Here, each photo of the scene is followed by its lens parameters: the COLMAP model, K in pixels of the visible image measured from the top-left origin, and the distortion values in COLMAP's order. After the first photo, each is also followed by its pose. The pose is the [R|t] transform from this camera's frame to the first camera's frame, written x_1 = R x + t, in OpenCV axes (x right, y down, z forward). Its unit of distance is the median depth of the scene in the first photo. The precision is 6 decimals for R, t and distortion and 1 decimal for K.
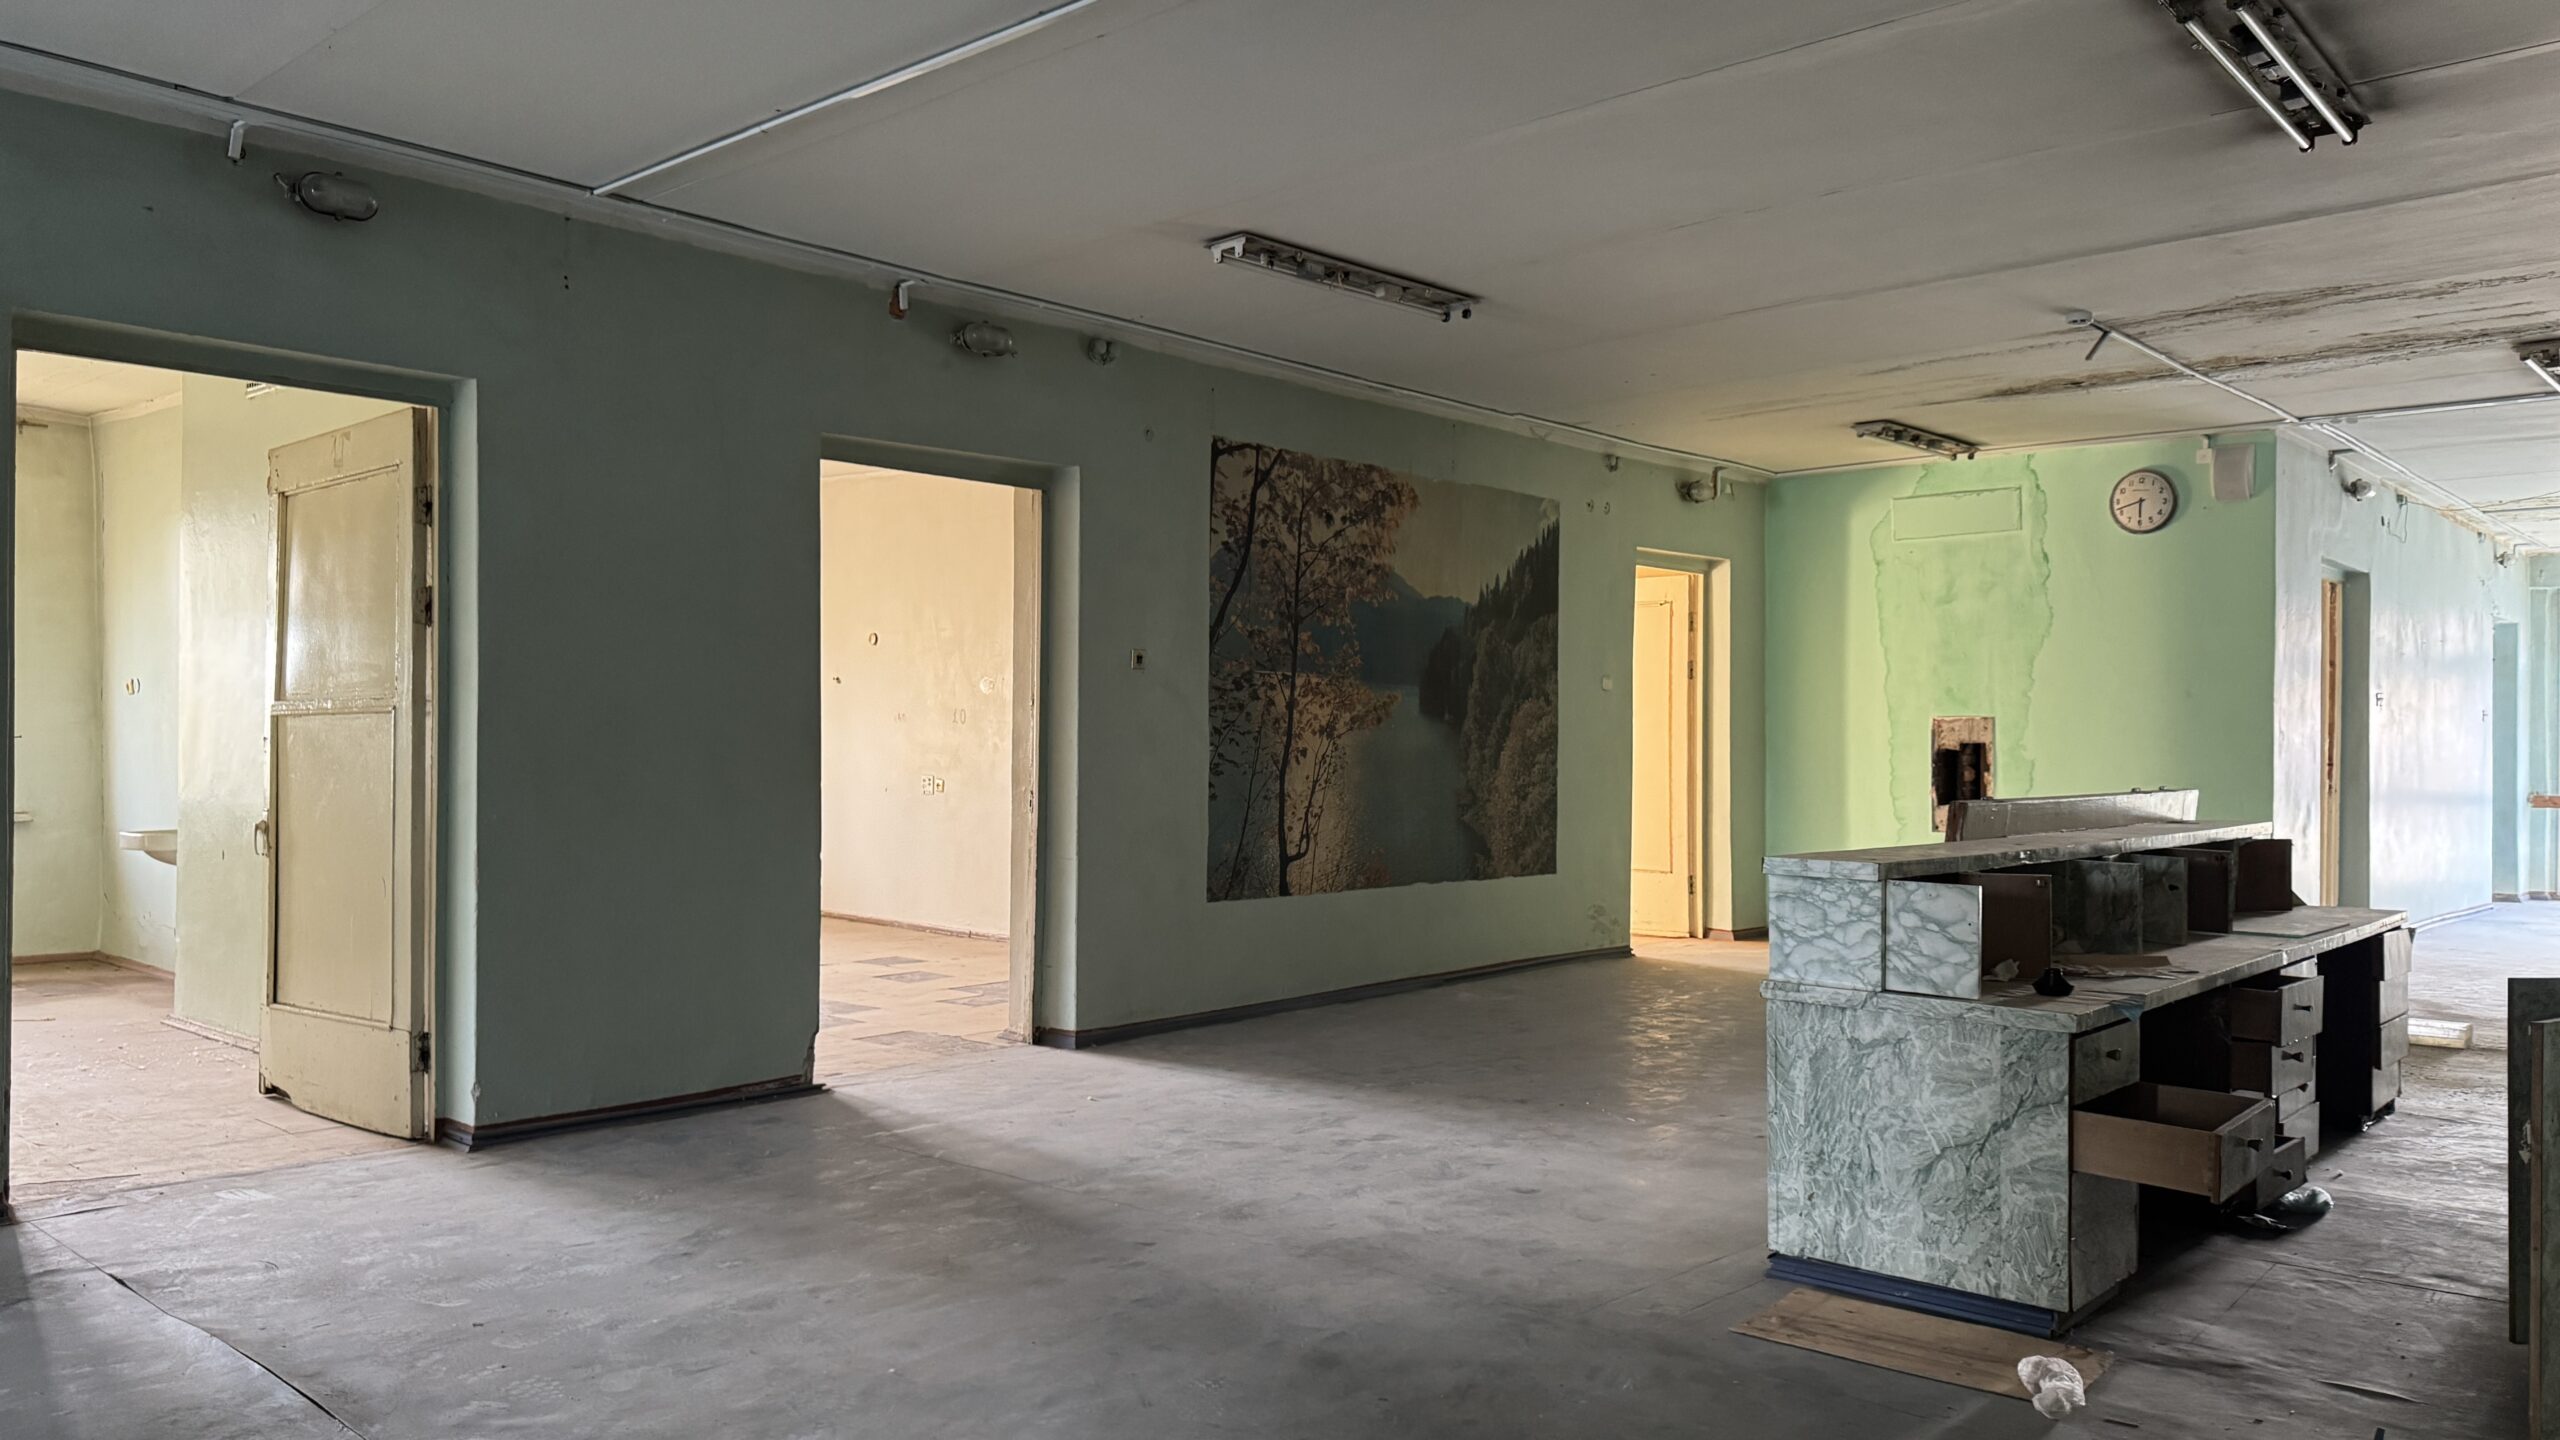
lens RADIAL K [[1767.5, 0, 1275.1], [0, 1767.5, 730.5], [0, 0, 1]] dist [0.079109, -0.120864]
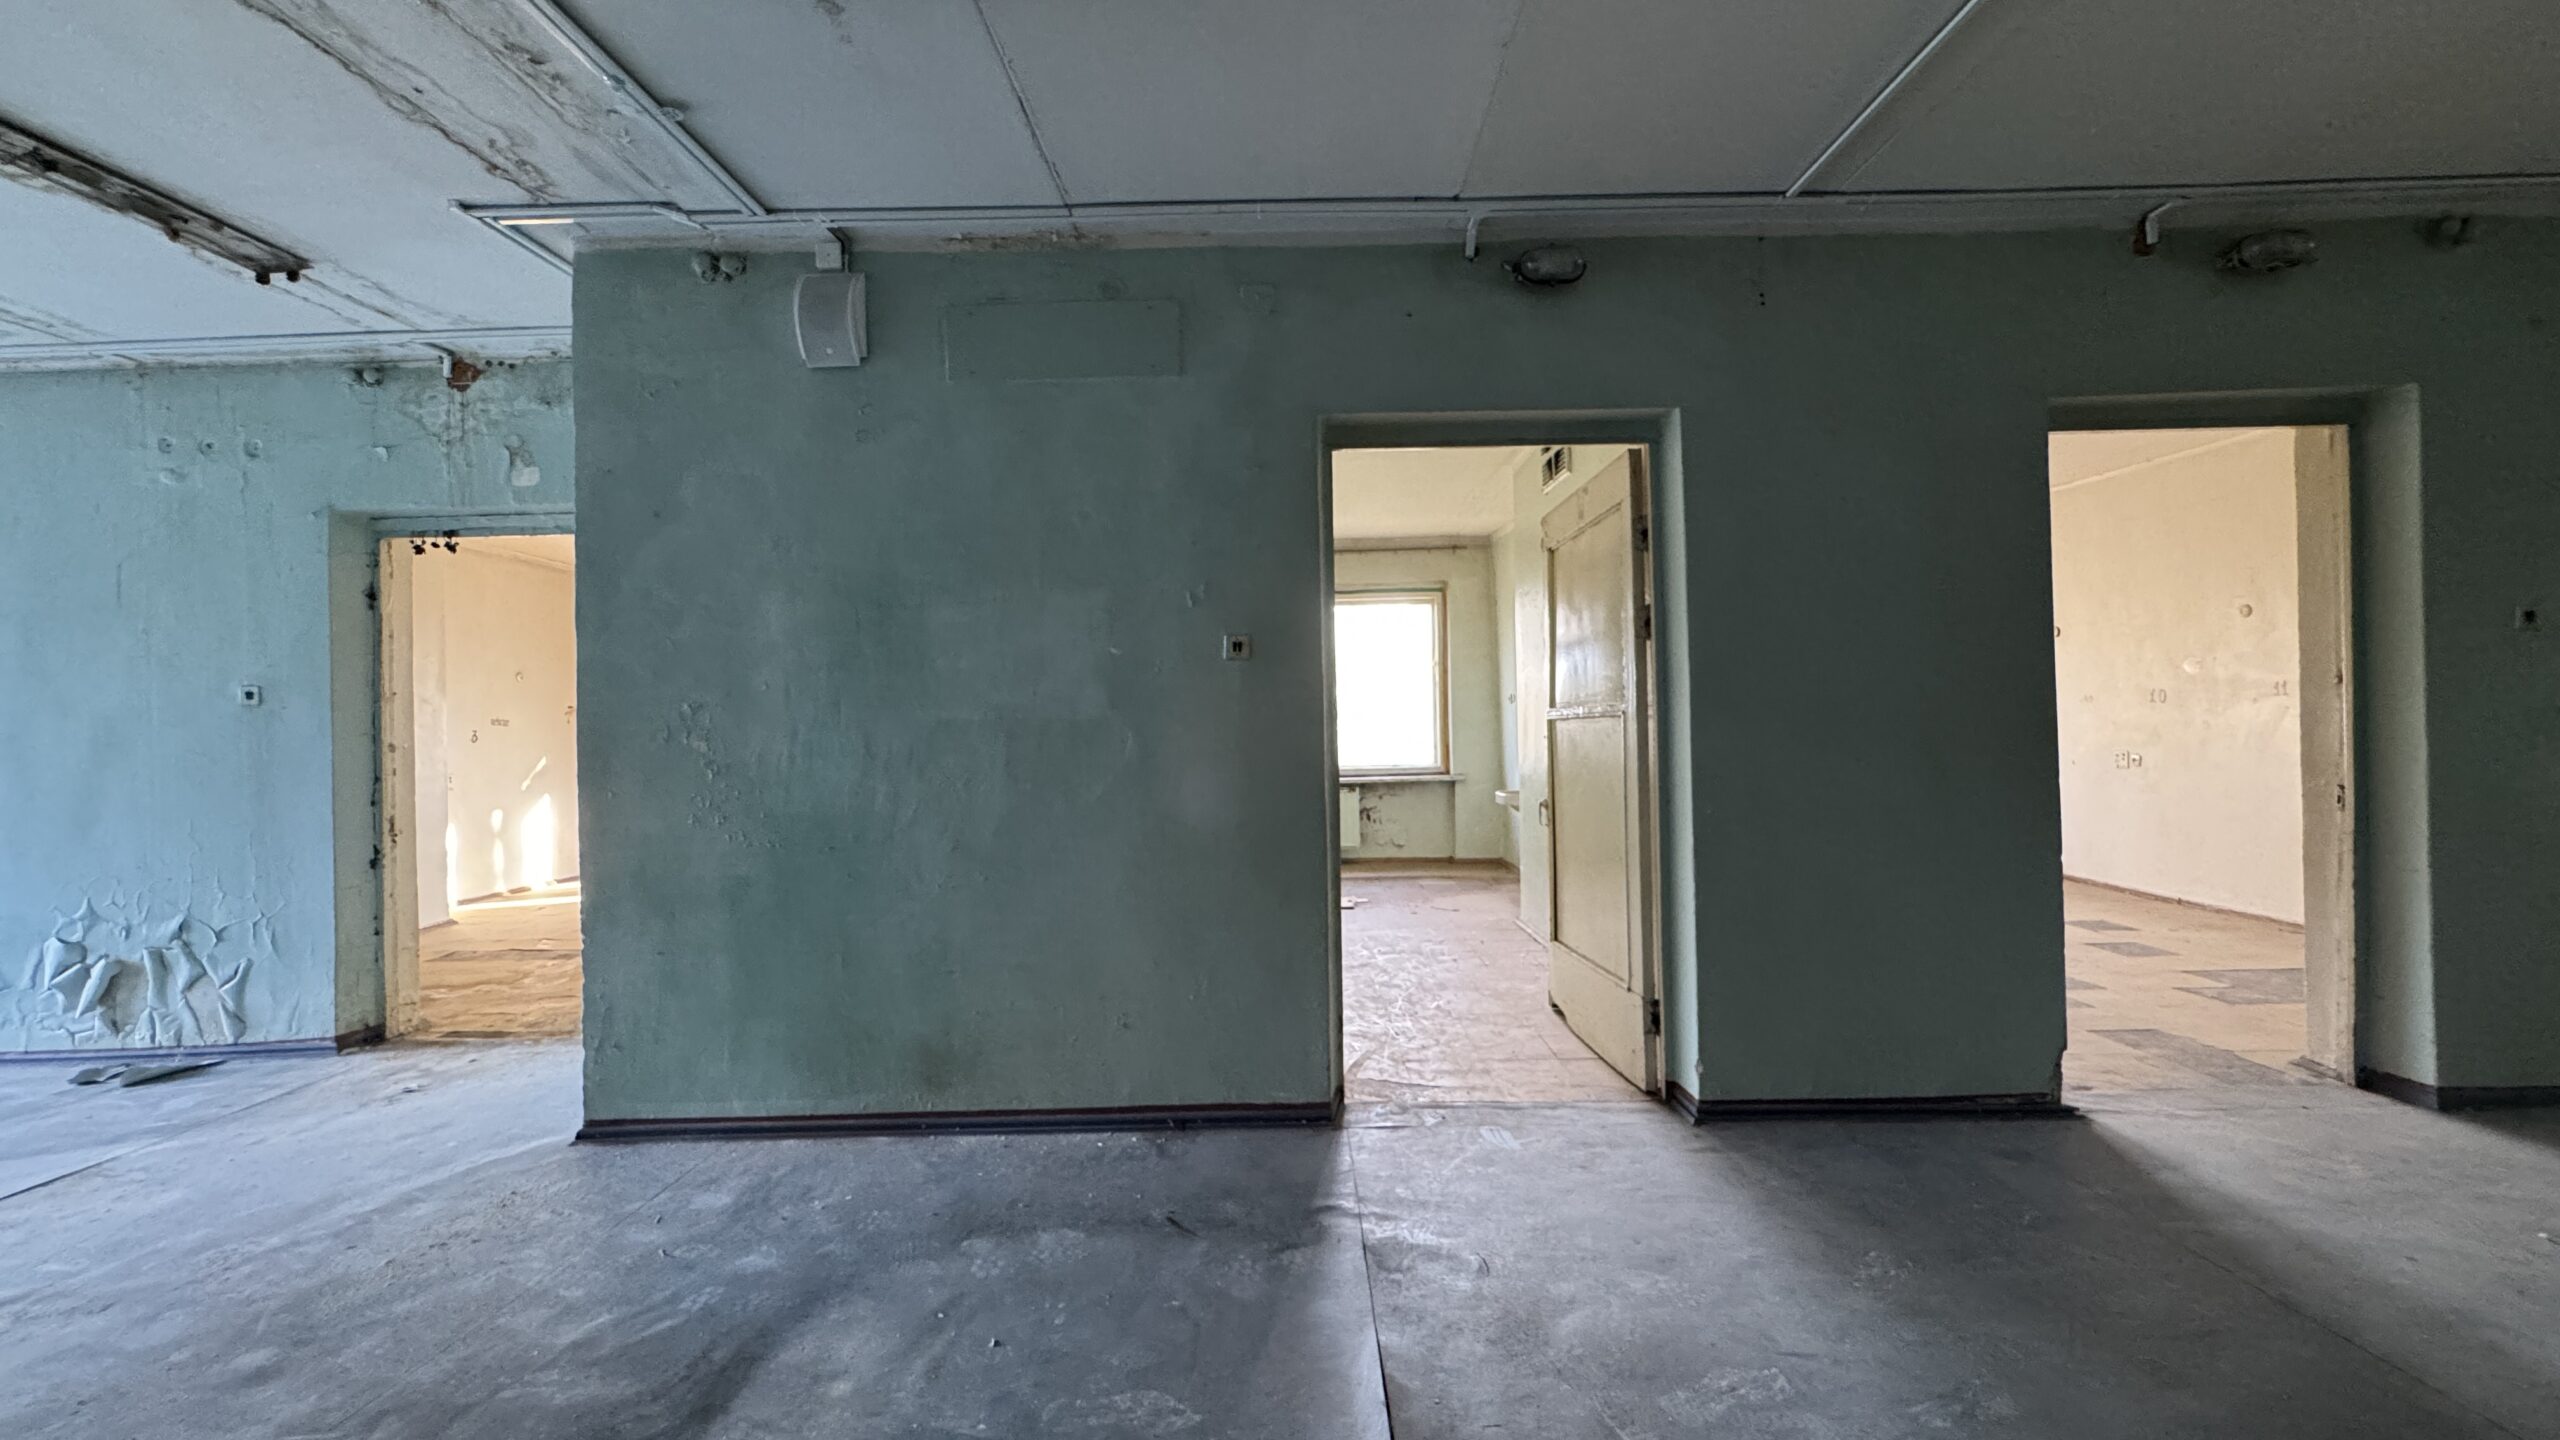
lens RADIAL K [[1019.0, 0, 1280.0], [0, 1019.0, 720.0], [0, 0, 1]] dist [0.000352, -0.004374]
pose [[0.663275, -0.022530, -0.748036, -0.104558], [0.027649, 0.999602, -0.005591, -0.007419], [0.747865, -0.016974, 0.663634, 0.283007]]
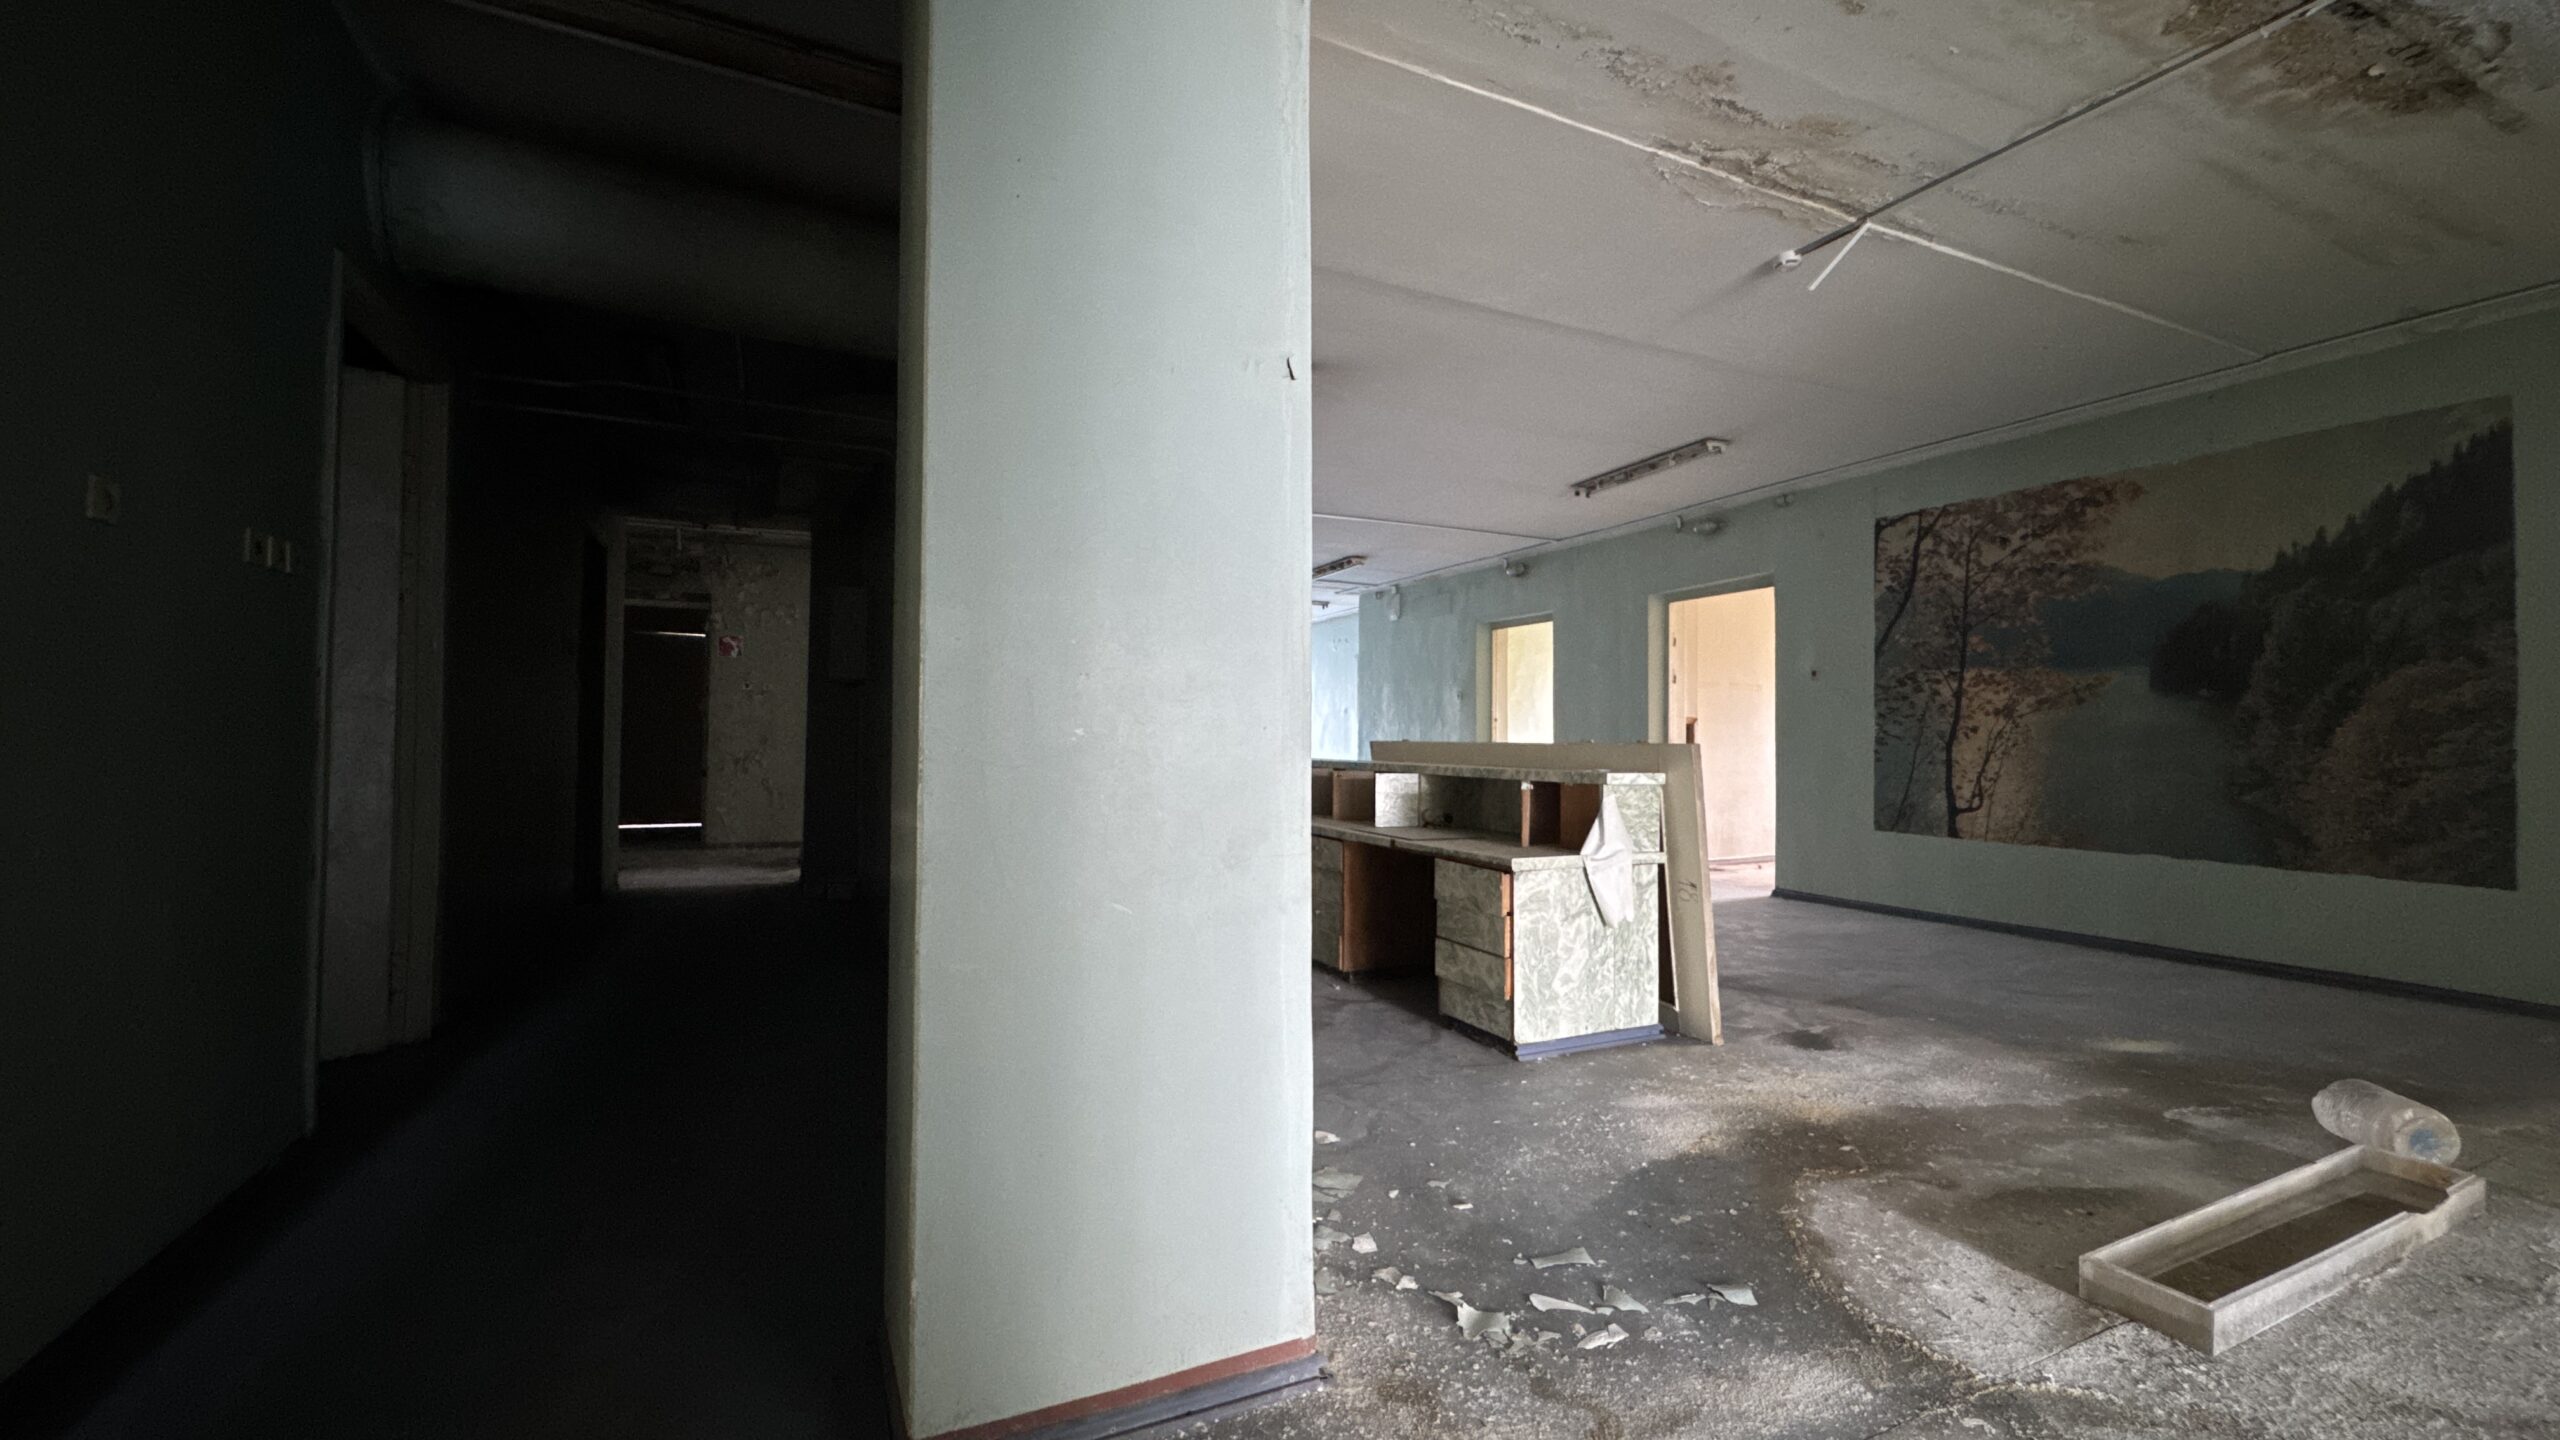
lens RADIAL K [[1019.0, 0, 1280.0], [0, 1019.0, 720.0], [0, 0, 1]] dist [0.000352, -0.004374]
pose [[-0.376639, -0.032239, -0.925799, 0.938893], [-0.012739, 0.999480, -0.029622, 0.035522], [0.926272, 0.000637, -0.376854, 0.850125]]
